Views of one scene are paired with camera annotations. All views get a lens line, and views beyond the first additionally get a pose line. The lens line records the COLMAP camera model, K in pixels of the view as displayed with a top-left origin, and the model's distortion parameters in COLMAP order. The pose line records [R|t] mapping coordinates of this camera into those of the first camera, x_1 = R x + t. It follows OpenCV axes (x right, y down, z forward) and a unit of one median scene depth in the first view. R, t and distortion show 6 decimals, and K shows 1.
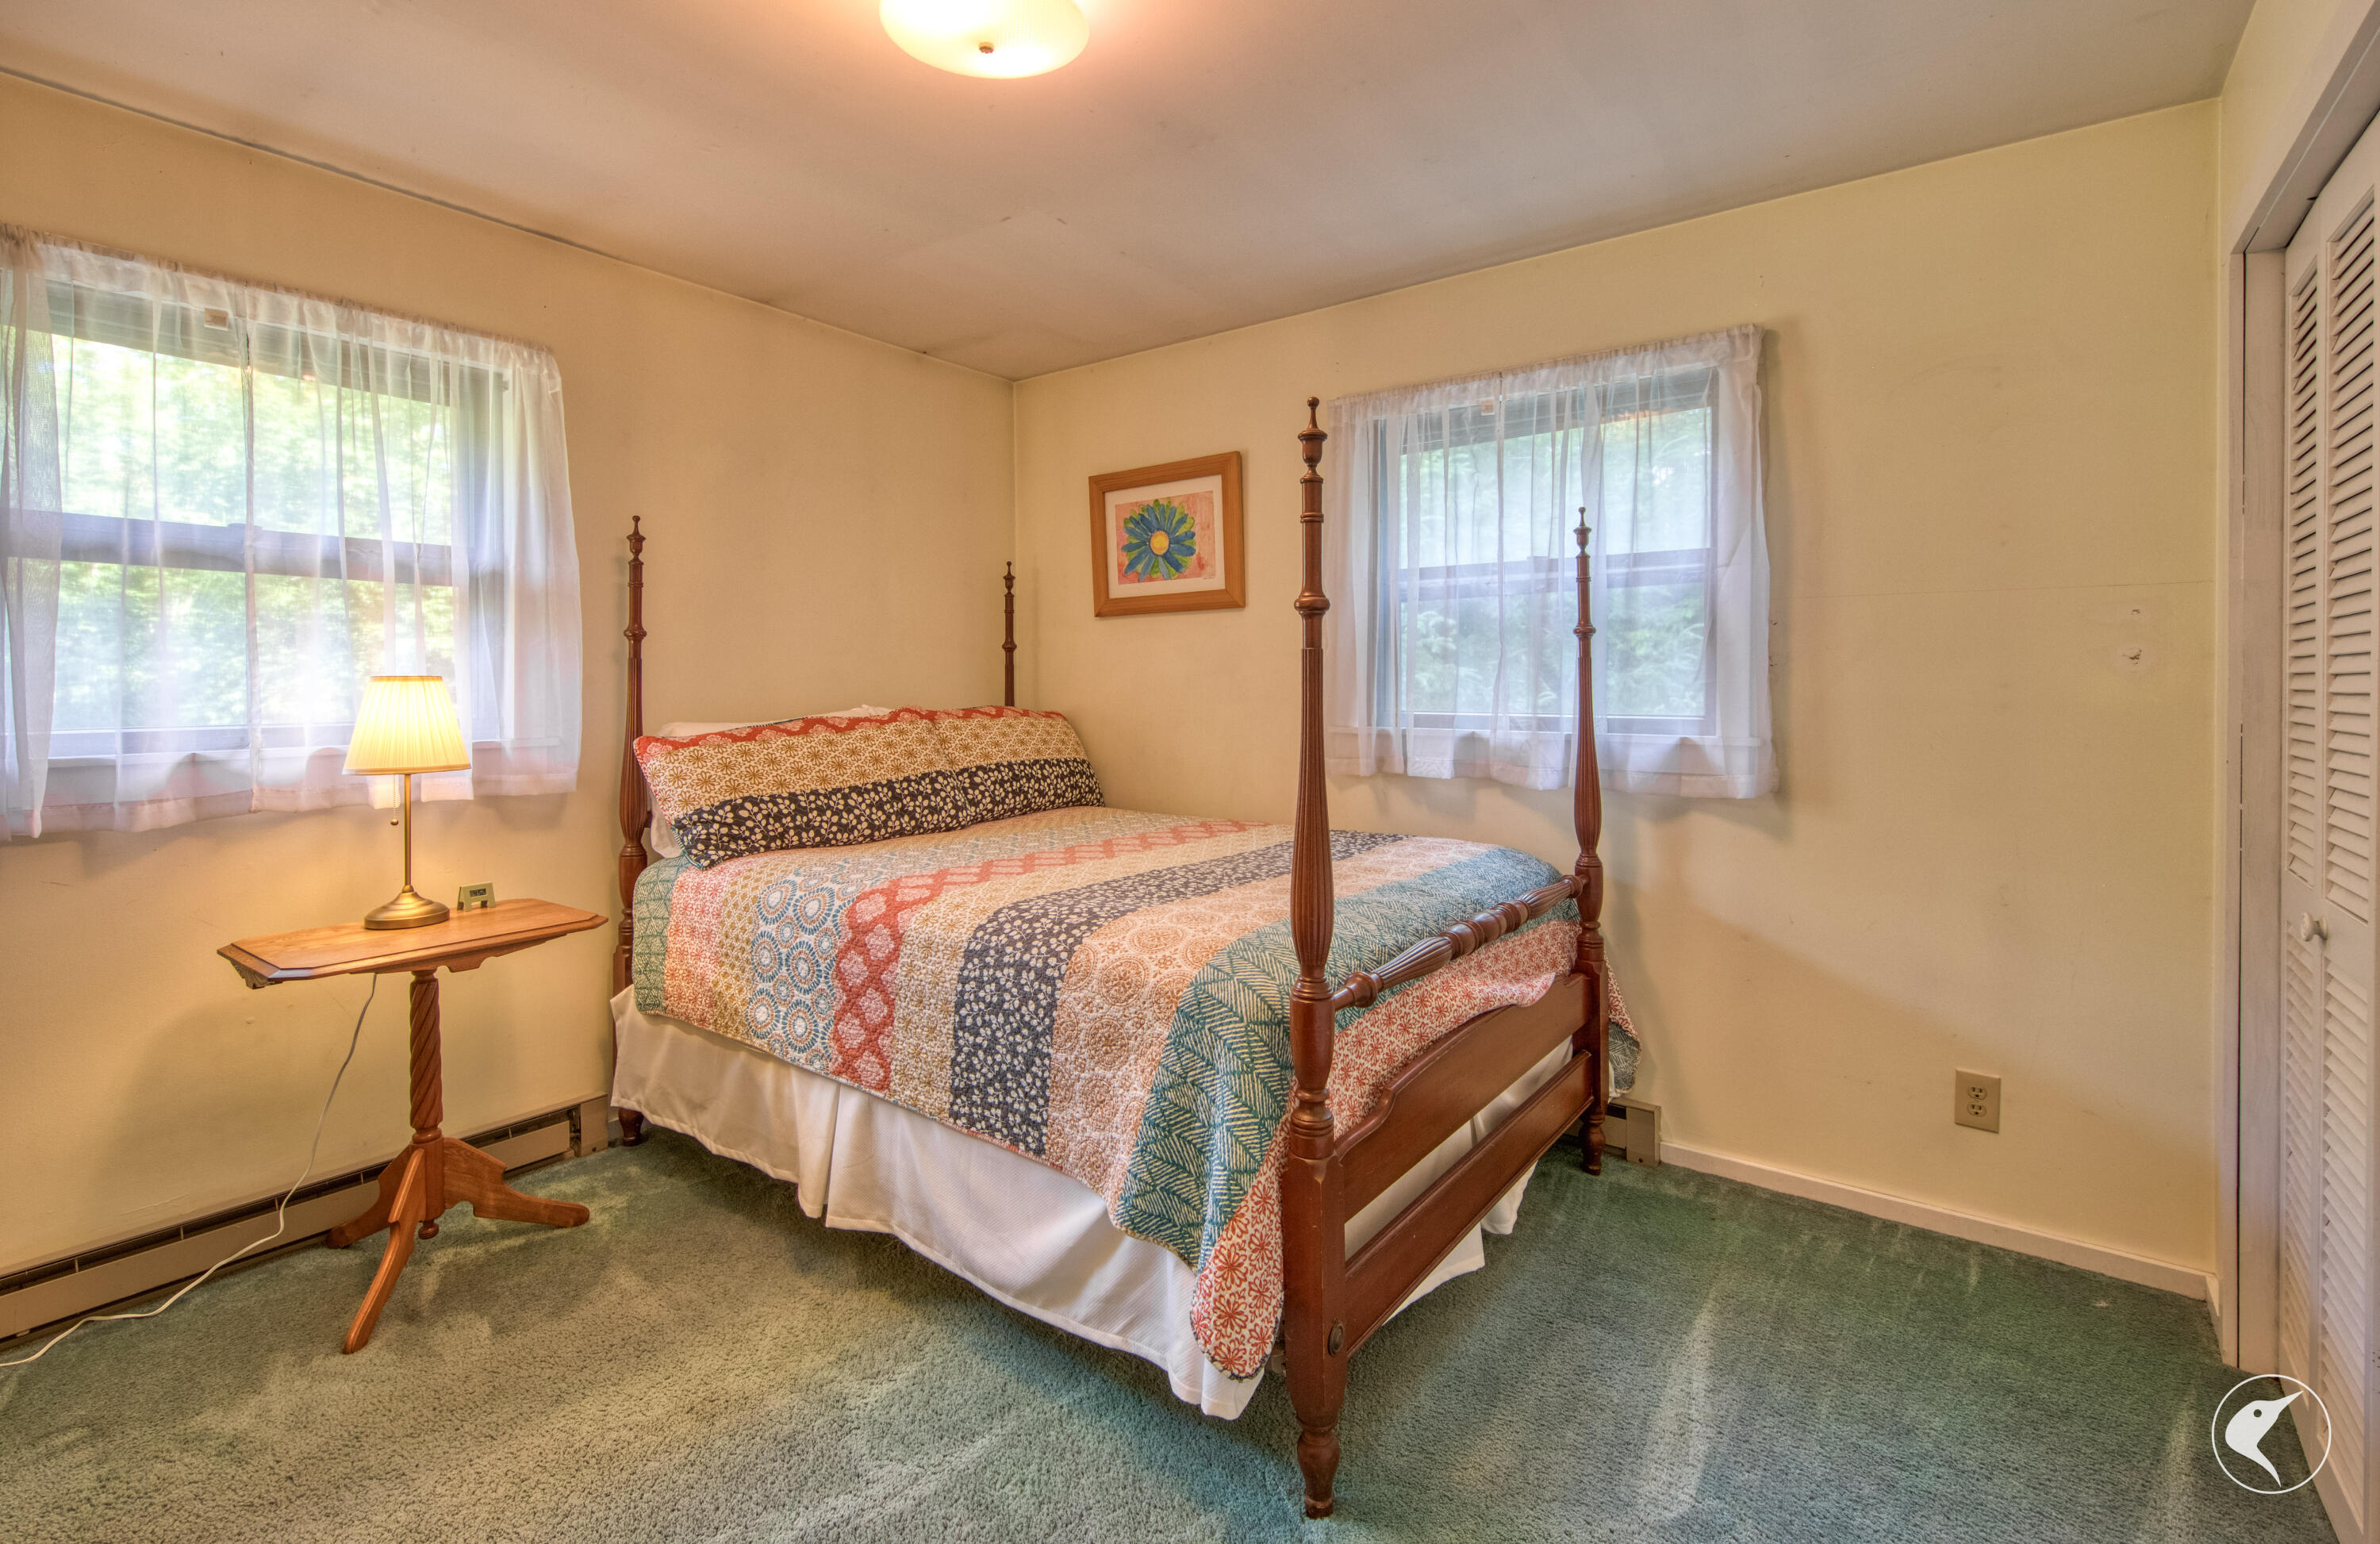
lens RADIAL K [[1082.6, 0, 1210.7], [0, 1082.6, 695.8], [0, 0, 1]] dist [0.001905, -0.000069]
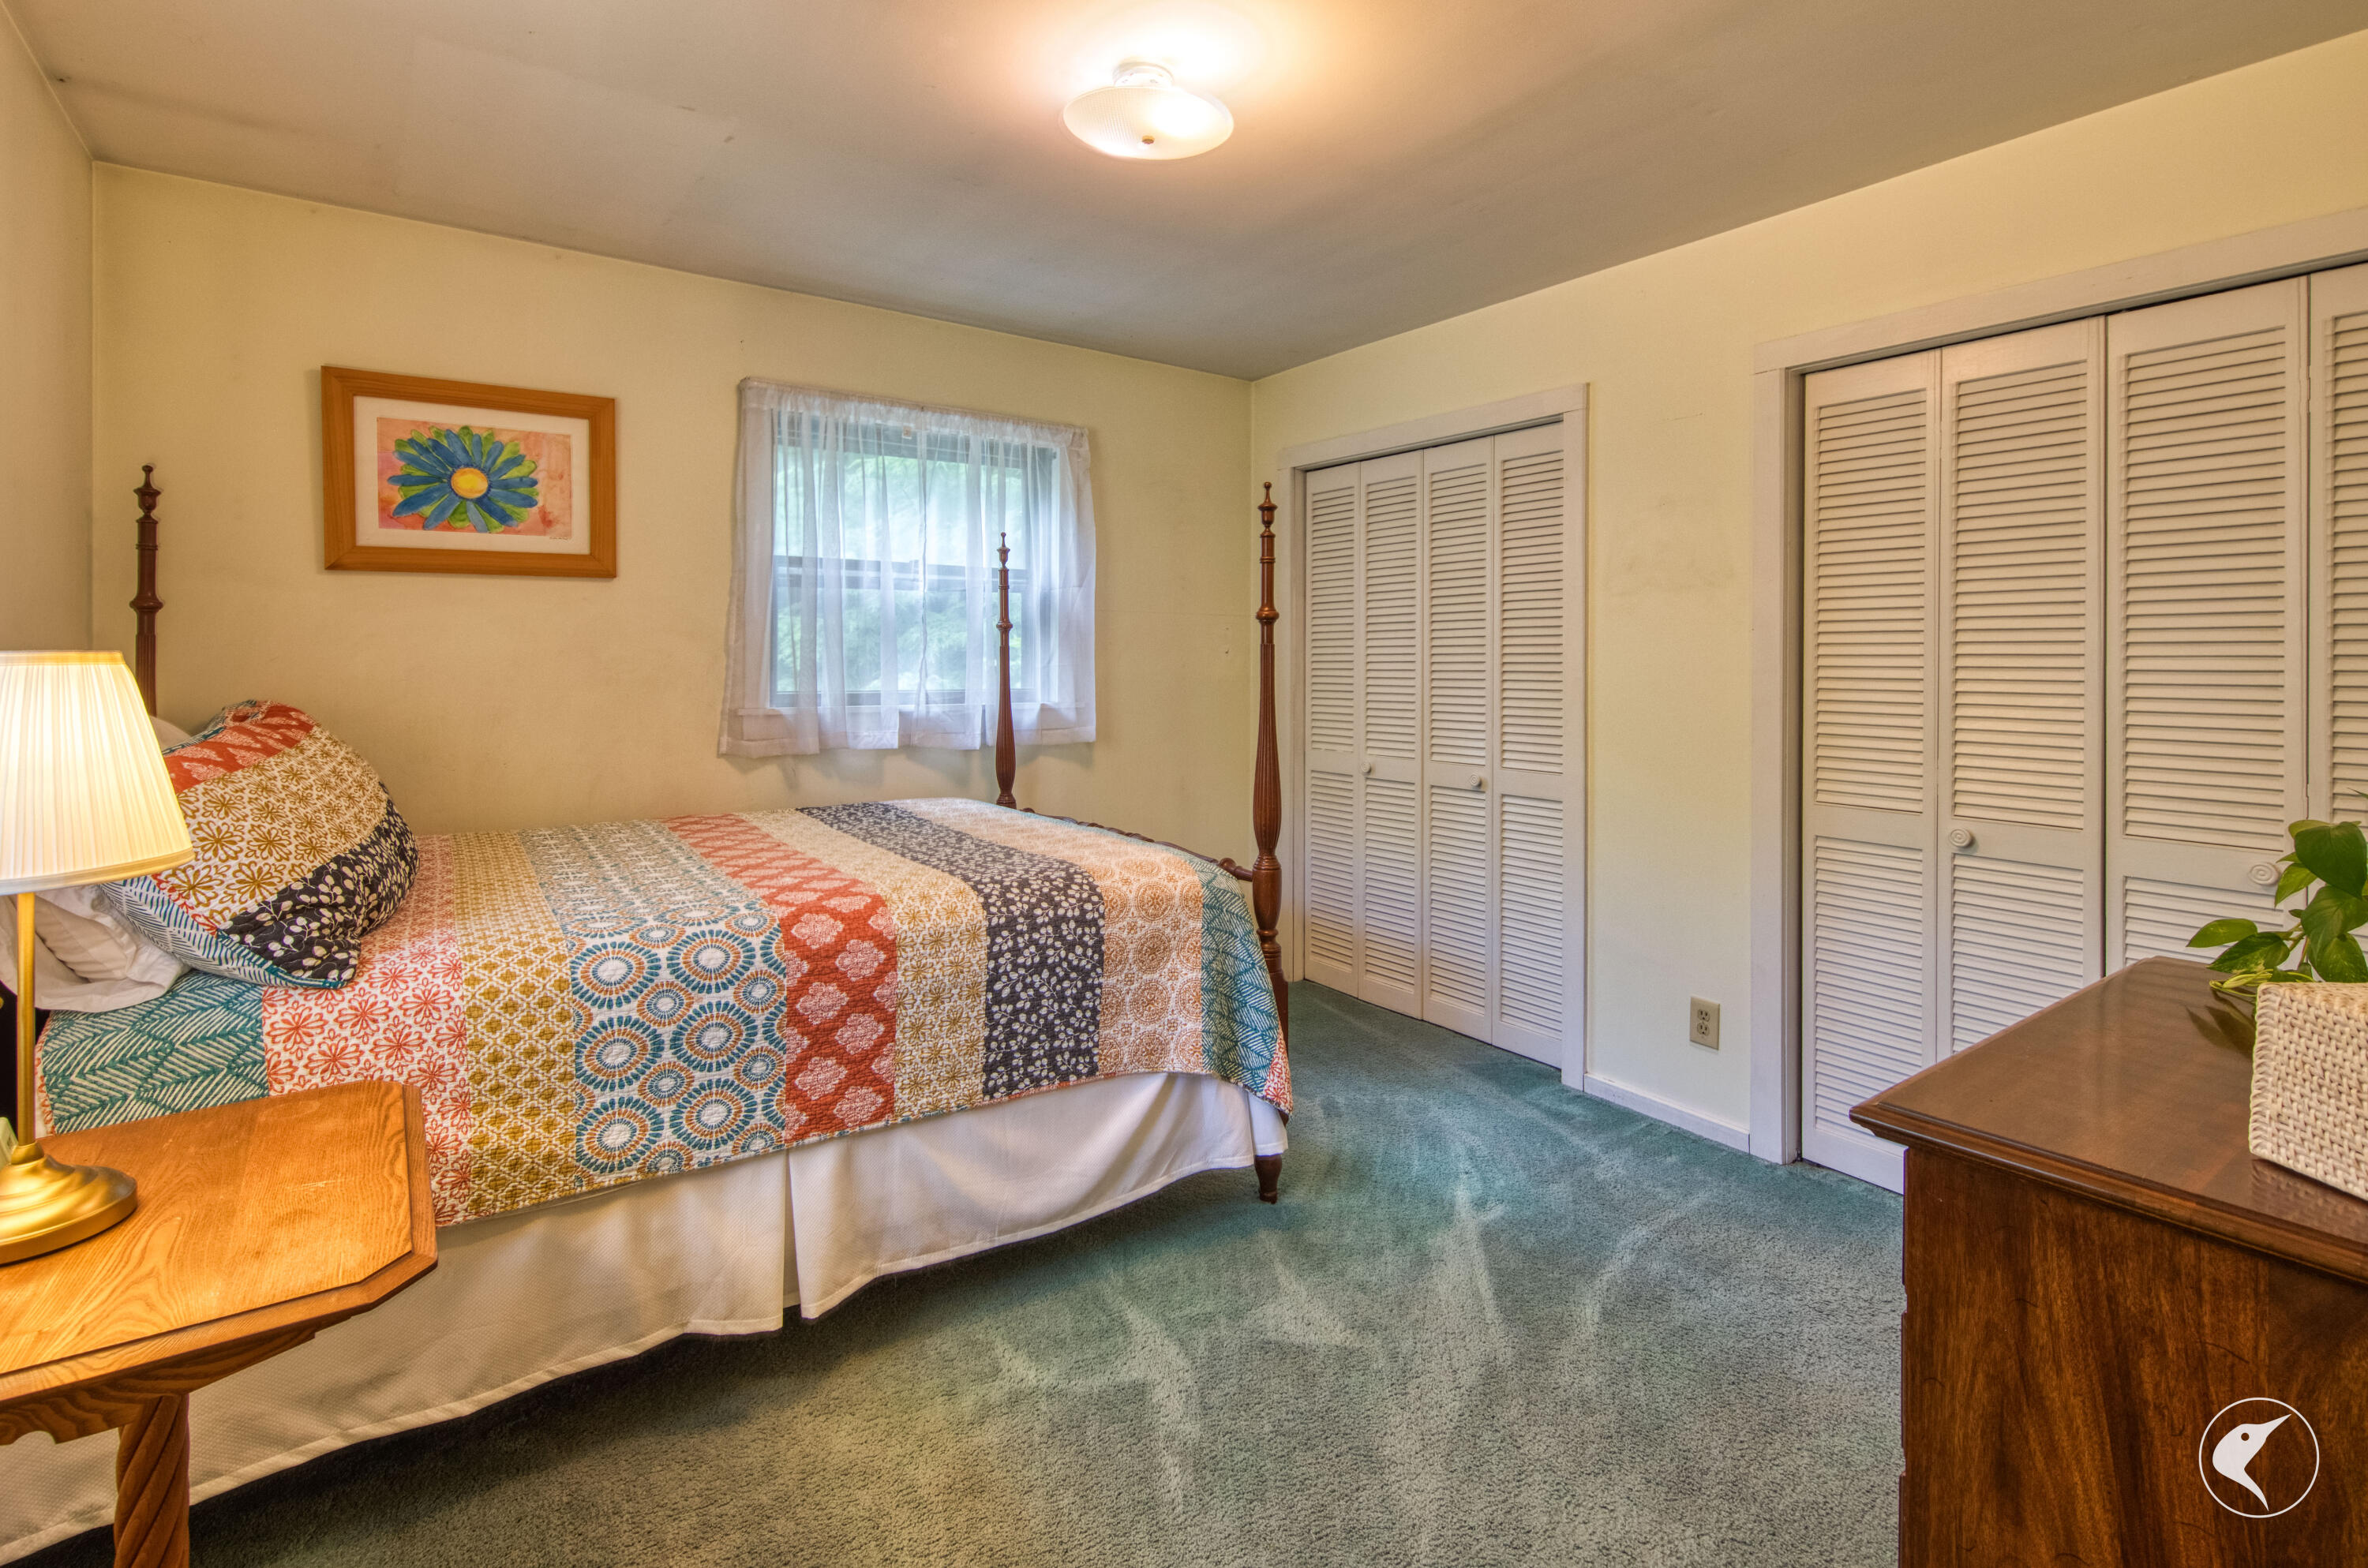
lens RADIAL K [[1097.6, 0, 1177.9], [0, 1097.6, 665.1], [0, 0, 1]] dist [0.001417, -0.001395]
pose [[0.319255, -0.001351, 0.947668, -1.068843], [0.009291, 0.999955, -0.001704, -0.008977], [-0.947623, 0.009349, 0.319254, 0.462273]]
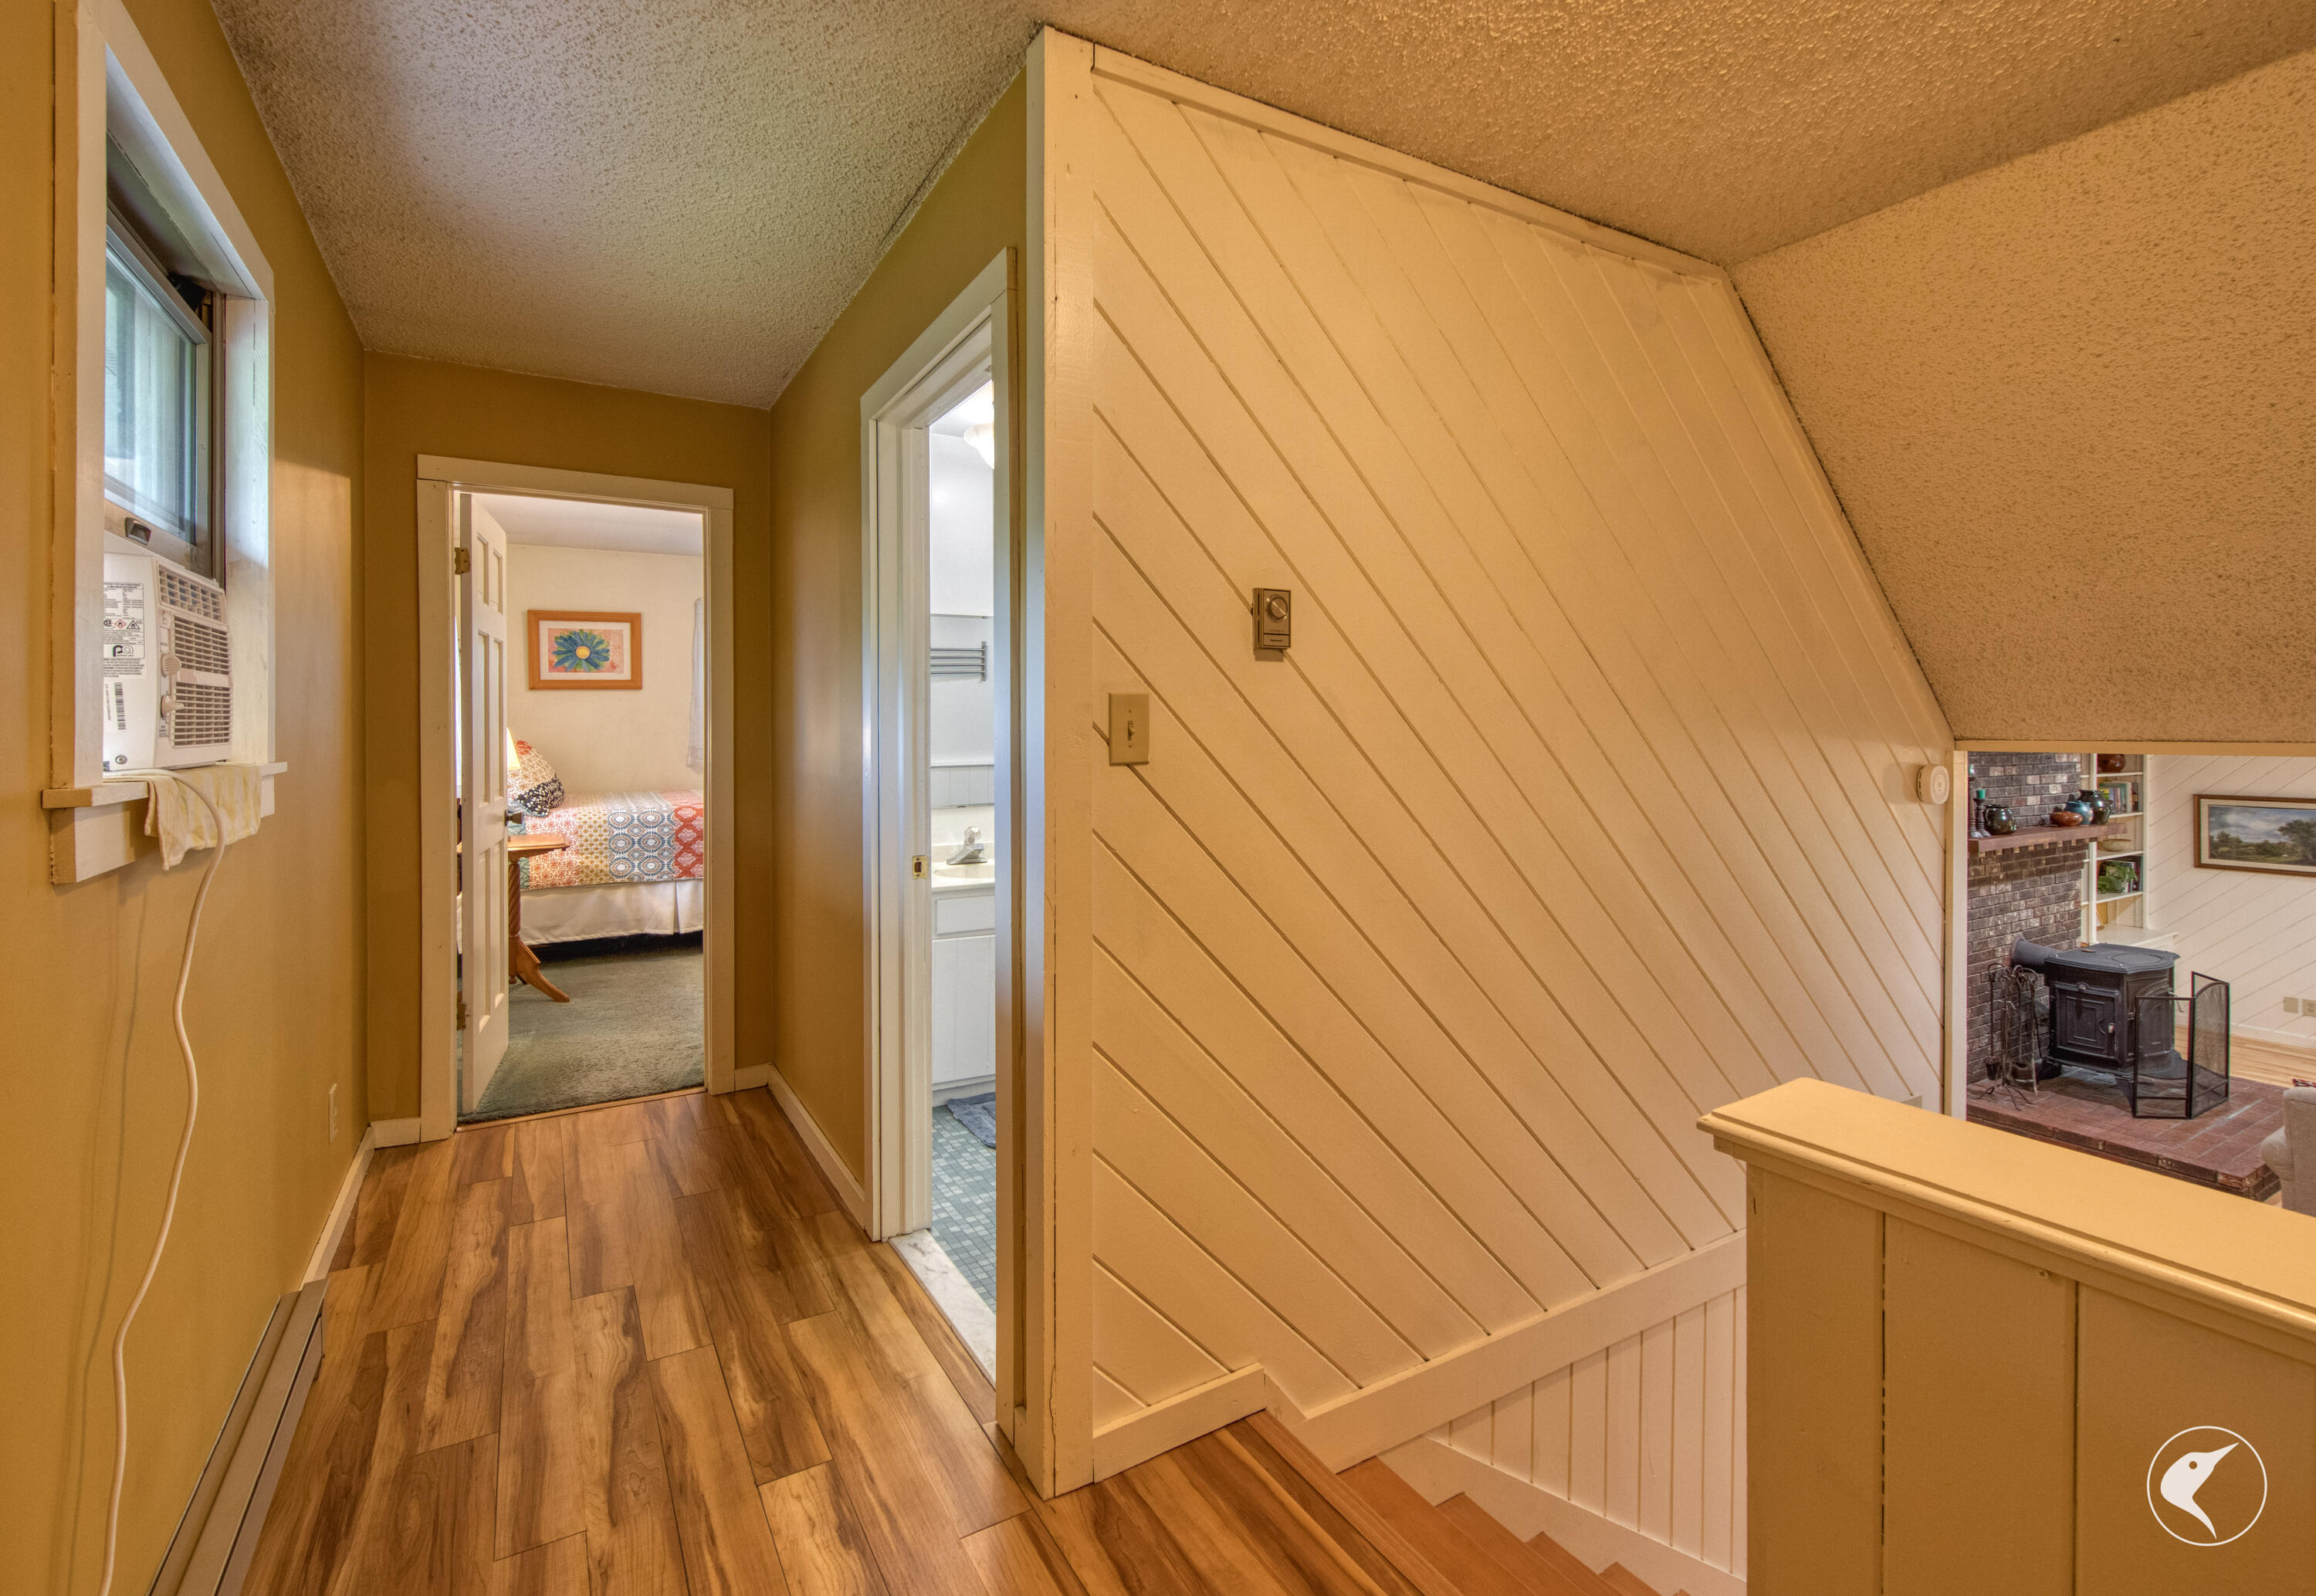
lens RADIAL K [[1027.2, 0, 1111.8], [0, 1027.2, 726.5], [0, 0, 1]] dist [0.001144, 0.000631]
pose [[0.424422, -0.006816, 0.905439, -2.172065], [0.016422, 0.999865, -0.000171, 0.005505], [-0.905315, 0.014942, 0.424477, -1.006459]]
